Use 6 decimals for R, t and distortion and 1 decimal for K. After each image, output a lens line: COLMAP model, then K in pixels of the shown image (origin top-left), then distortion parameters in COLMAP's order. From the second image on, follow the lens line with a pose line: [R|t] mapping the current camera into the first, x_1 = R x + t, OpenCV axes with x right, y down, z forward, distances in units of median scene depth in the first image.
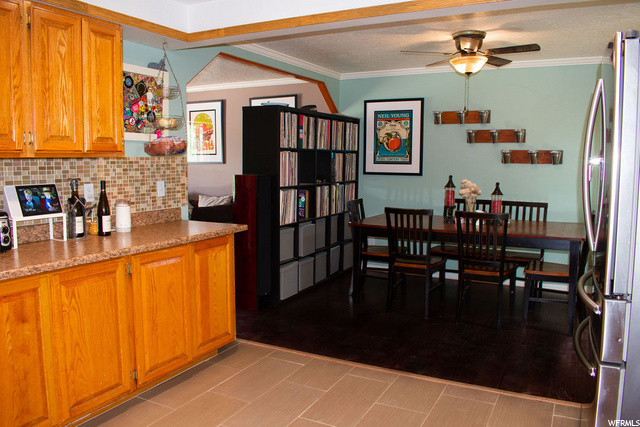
lens RADIAL K [[500.2, 0, 320.0], [0, 500.2, 213.5], [0, 0, 1]] dist [-0.118176, 0.045862]
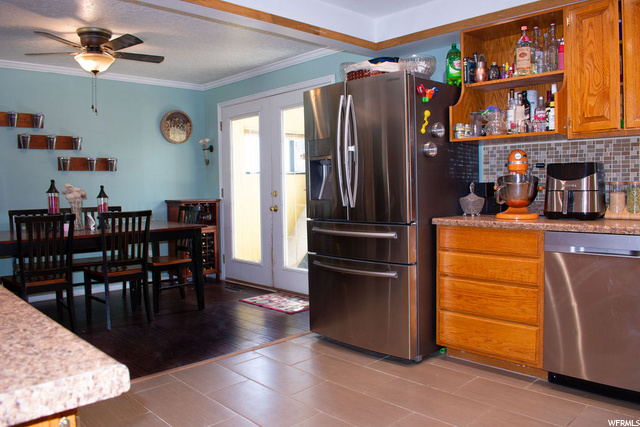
lens RADIAL K [[500.2, 0, 320.0], [0, 500.2, 213.5], [0, 0, 1]] dist [-0.118176, 0.045862]
pose [[0.311137, -0.060523, 0.948436, -0.386772], [0.120291, 0.992452, 0.023870, 0.019913], [-0.942721, 0.106662, 0.316069, 0.240423]]
